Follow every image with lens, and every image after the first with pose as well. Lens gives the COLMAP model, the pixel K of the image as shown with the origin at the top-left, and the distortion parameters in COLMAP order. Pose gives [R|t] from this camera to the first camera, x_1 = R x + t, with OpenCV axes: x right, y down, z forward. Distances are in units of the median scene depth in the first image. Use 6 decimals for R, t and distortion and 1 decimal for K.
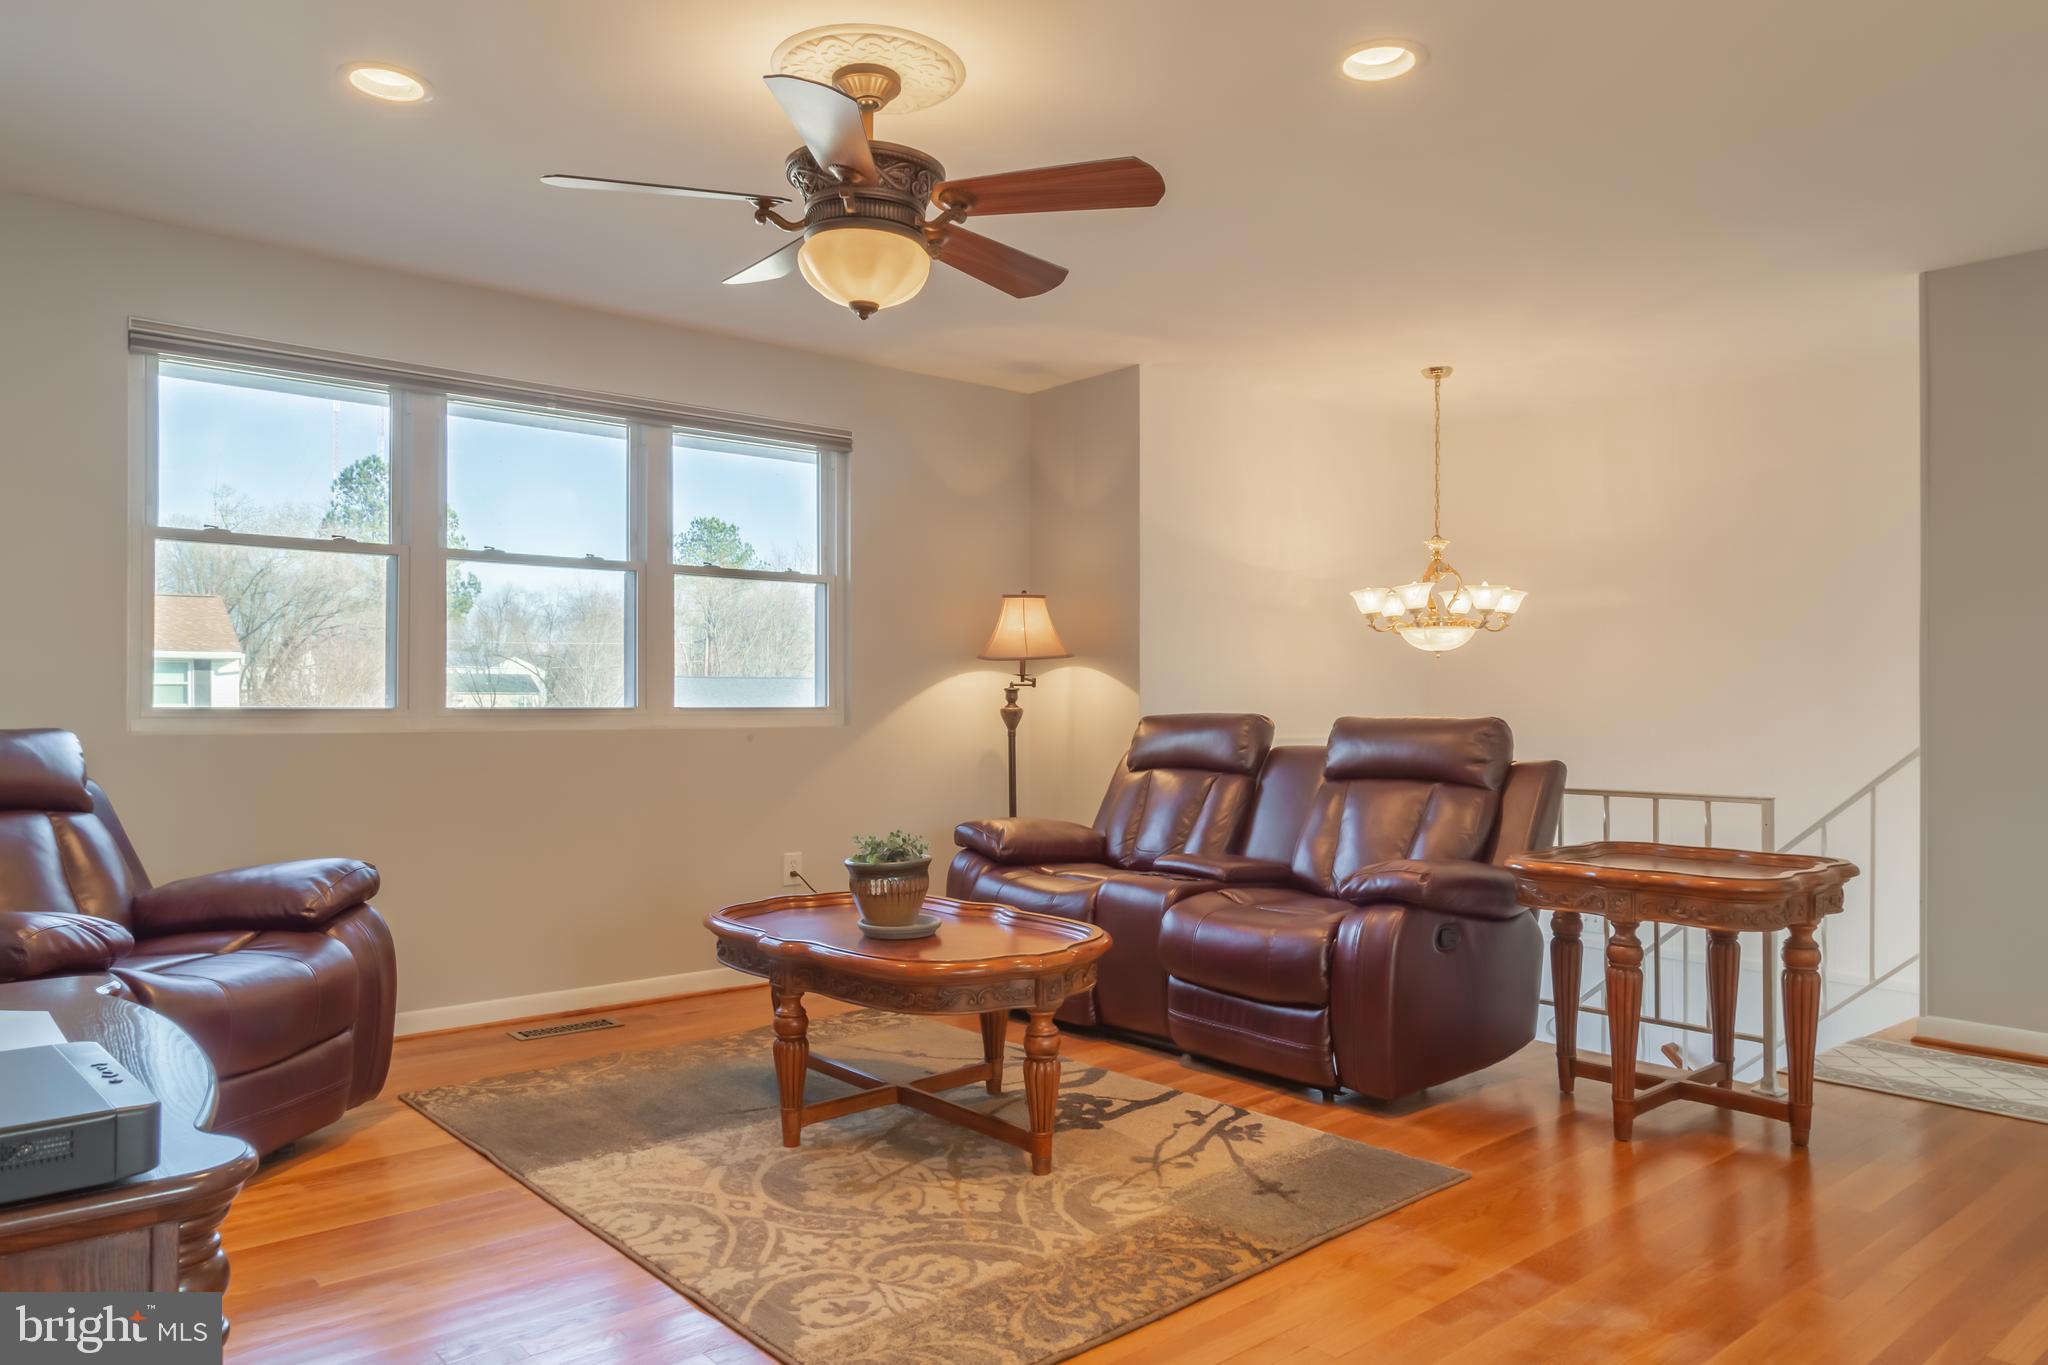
lens RADIAL K [[1388.2, 0, 1024.0], [0, 1388.2, 682.5], [0, 0, 1]] dist [0.005808, -0.001910]
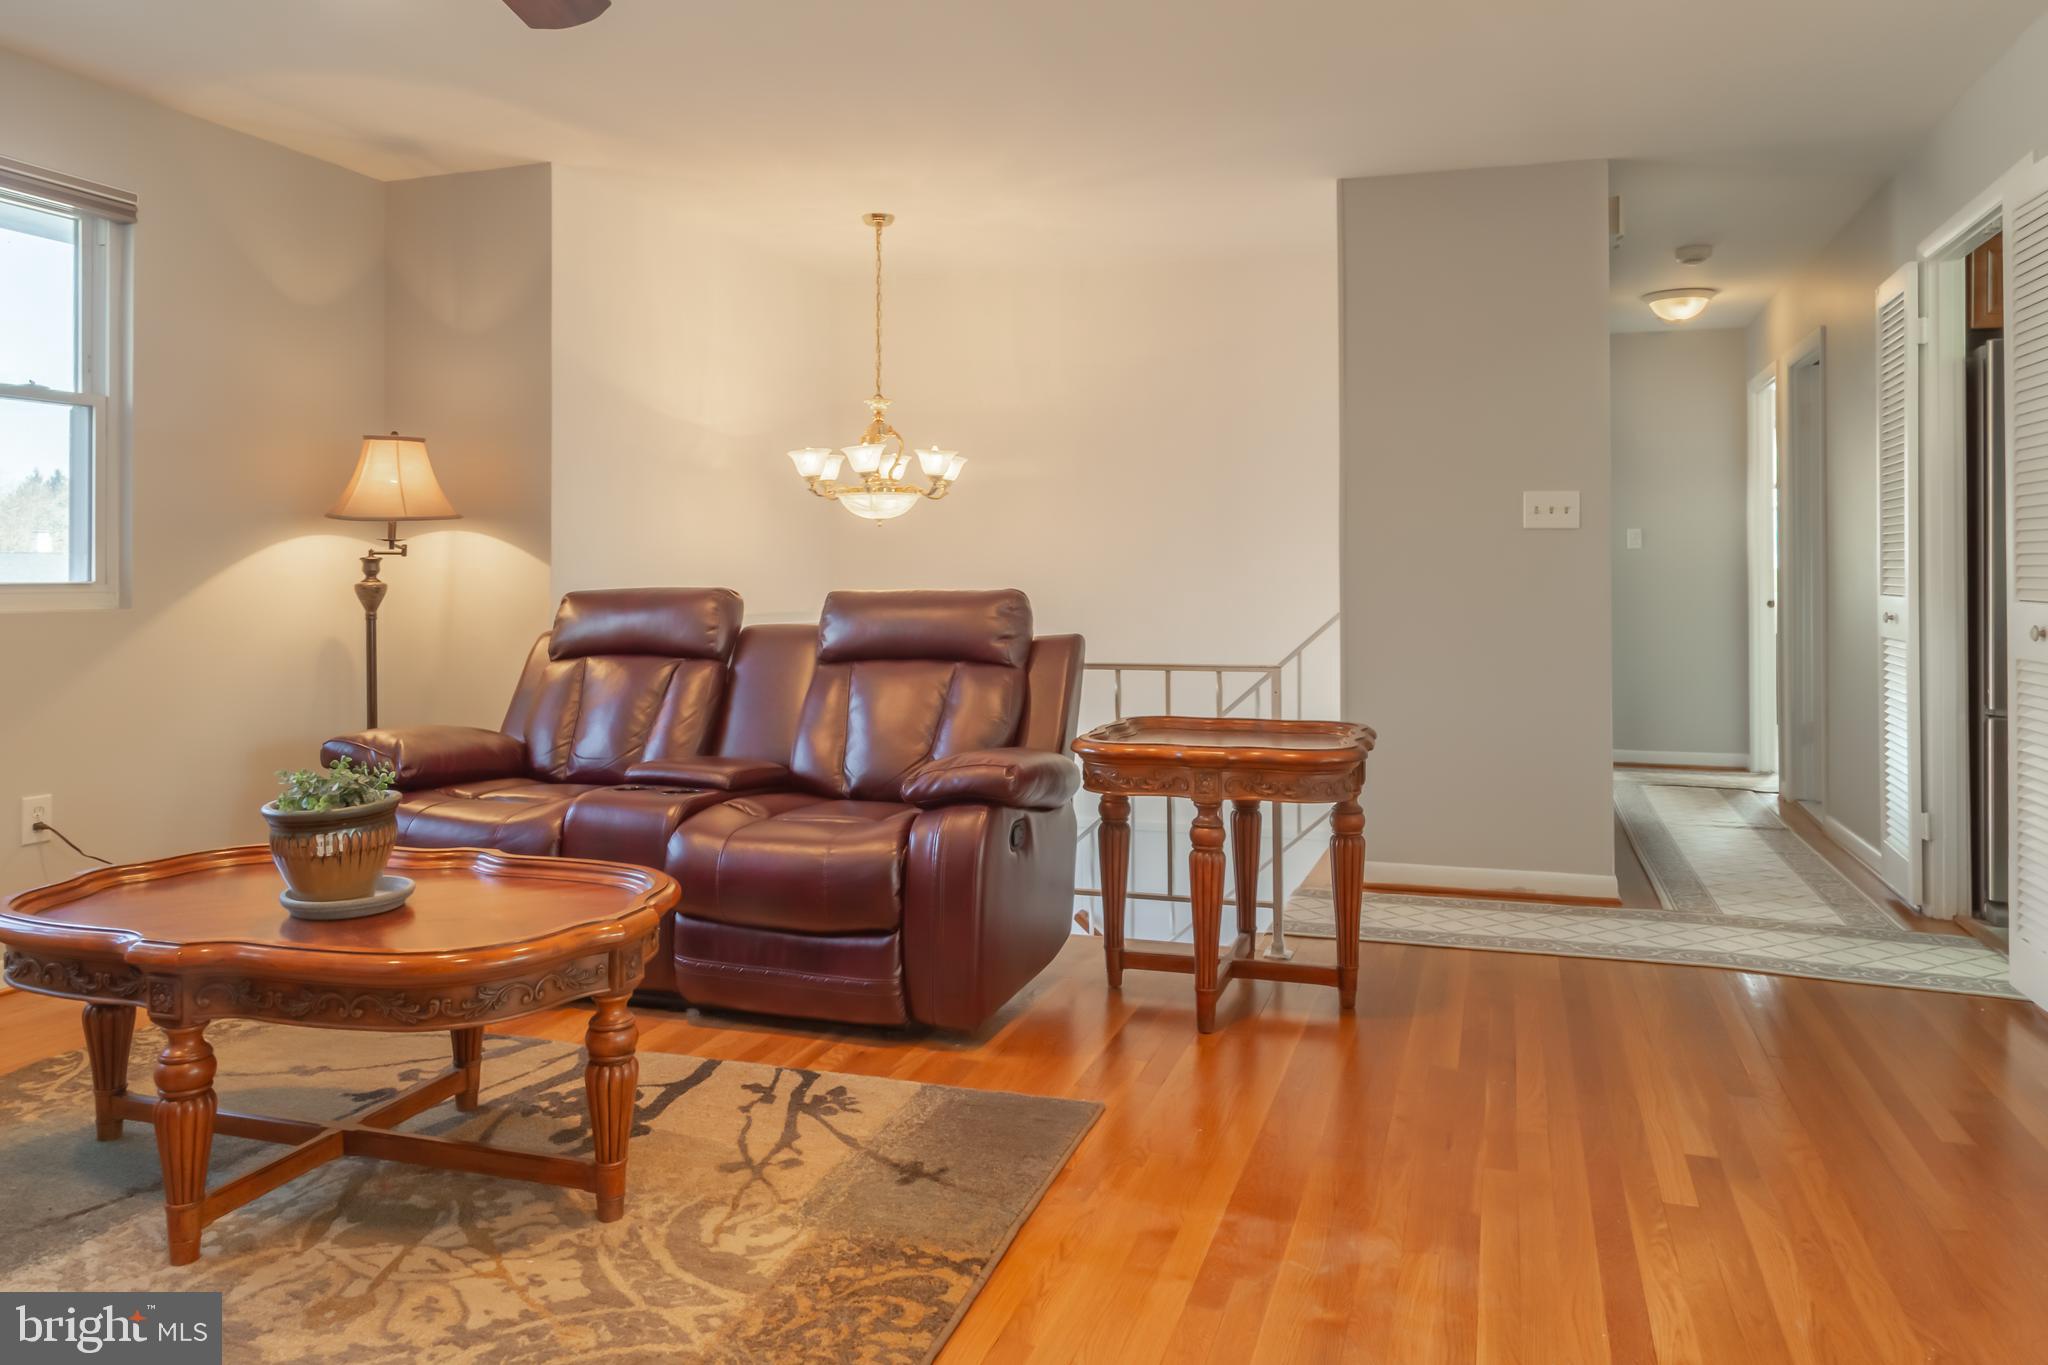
lens RADIAL K [[1415.5, 0, 1031.4], [0, 1415.5, 547.7], [0, 0, 1]] dist [0.004066, -0.001951]
pose [[0.855017, 0.007563, 0.518544, -0.158458], [-0.003924, 0.999959, -0.008114, 0.005610], [-0.518585, 0.004903, 0.855012, 0.209768]]
